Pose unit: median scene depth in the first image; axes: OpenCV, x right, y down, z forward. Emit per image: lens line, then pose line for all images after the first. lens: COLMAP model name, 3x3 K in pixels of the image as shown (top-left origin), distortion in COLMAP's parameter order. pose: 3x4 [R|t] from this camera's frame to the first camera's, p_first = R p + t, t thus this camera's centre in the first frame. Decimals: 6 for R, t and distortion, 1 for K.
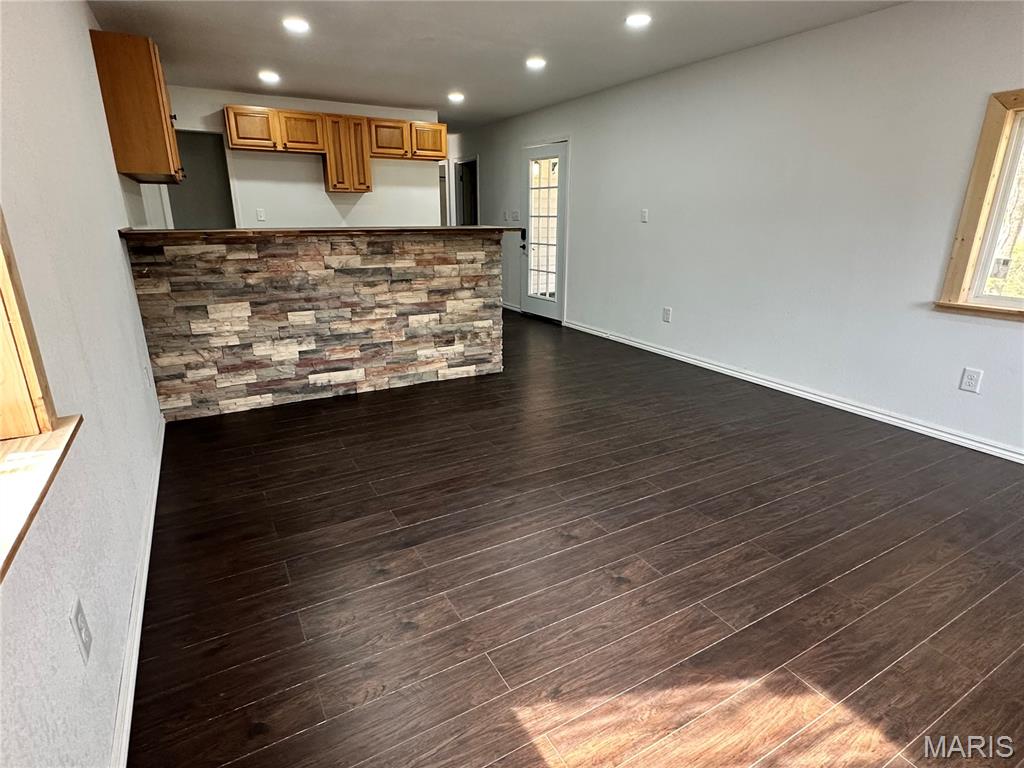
lens RADIAL K [[537.1, 0, 513.1], [0, 537.1, 385.5], [0, 0, 1]] dist [-0.001293, 0.000174]
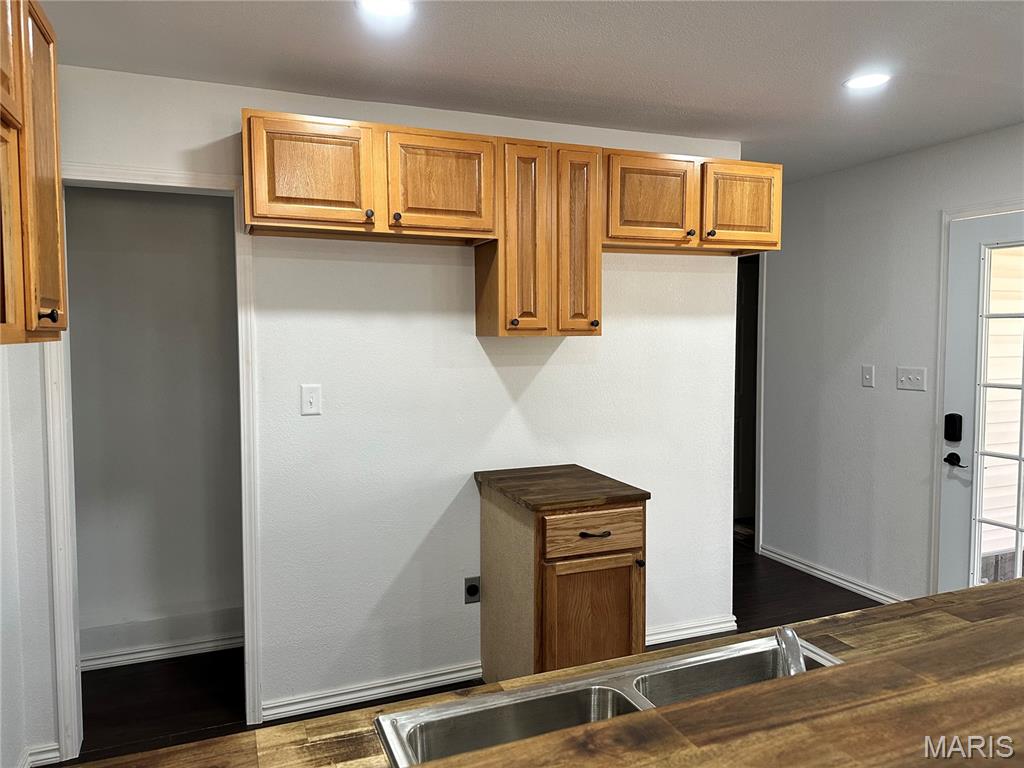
lens RADIAL K [[722.5, 0, 516.1], [0, 722.5, 385.7], [0, 0, 1]] dist [0.067623, -0.057071]
pose [[0.992339, -0.001007, -0.123544, -0.413062], [-0.027361, 0.973346, -0.227704, -0.334912], [0.120480, 0.229339, 0.965861, 0.820807]]
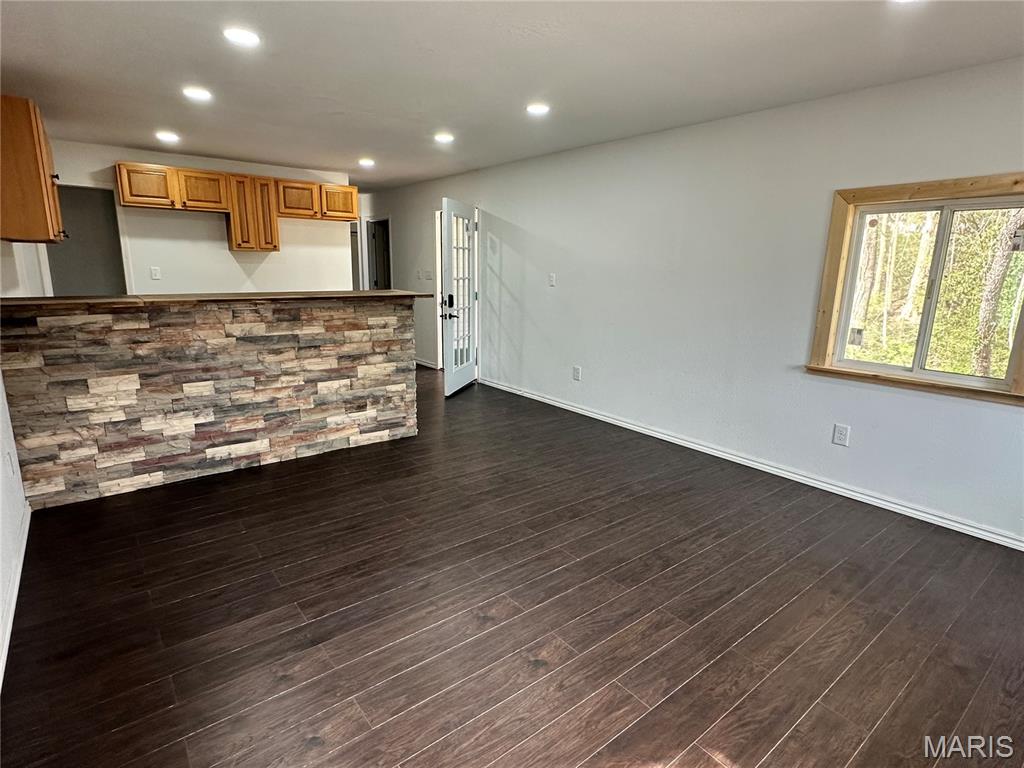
lens RADIAL K [[536.7, 0, 512.0], [0, 536.7, 384.0], [0, 0, 1]] dist [-0.003398, 0.001175]
pose [[0.988472, -0.020051, 0.150067, 0.007949], [0.033192, 0.995778, -0.085579, -0.034659], [-0.147717, 0.089574, 0.984965, -0.006858]]
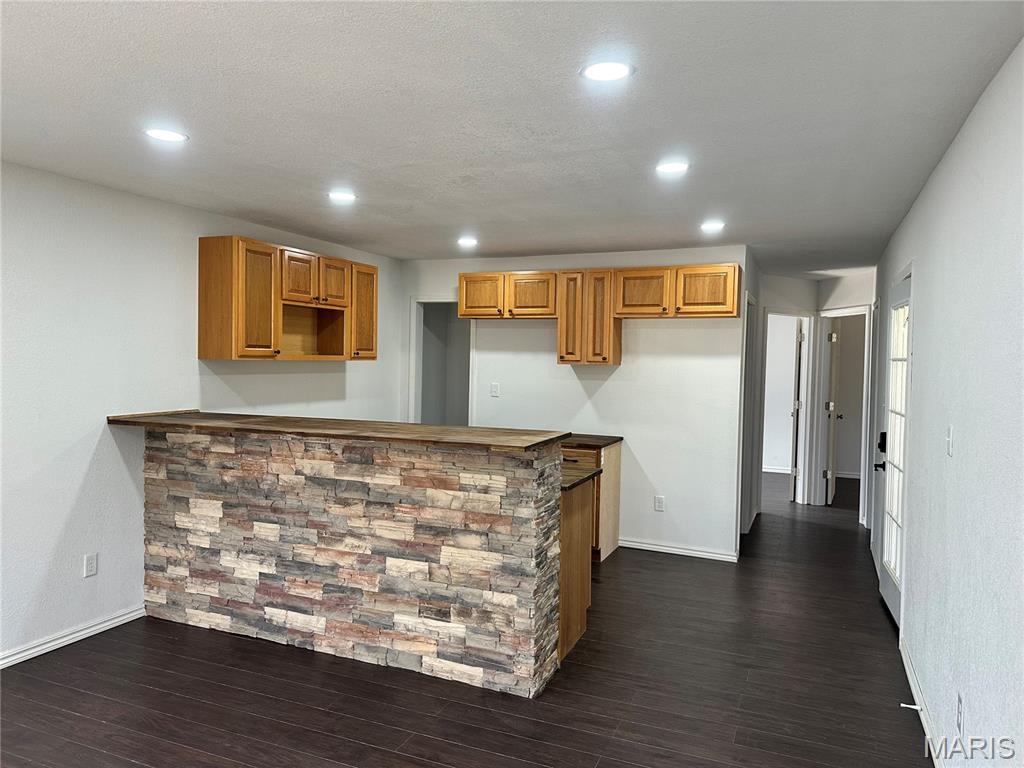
lens RADIAL K [[706.7, 0, 512.0], [0, 706.7, 384.0], [0, 0, 1]] dist [0.157340, -0.316397]
pose [[0.609682, 0.035775, -0.791838, 0.635981], [-0.254311, 0.954997, -0.152662, -0.255111], [0.750742, 0.294449, 0.591343, 0.565828]]
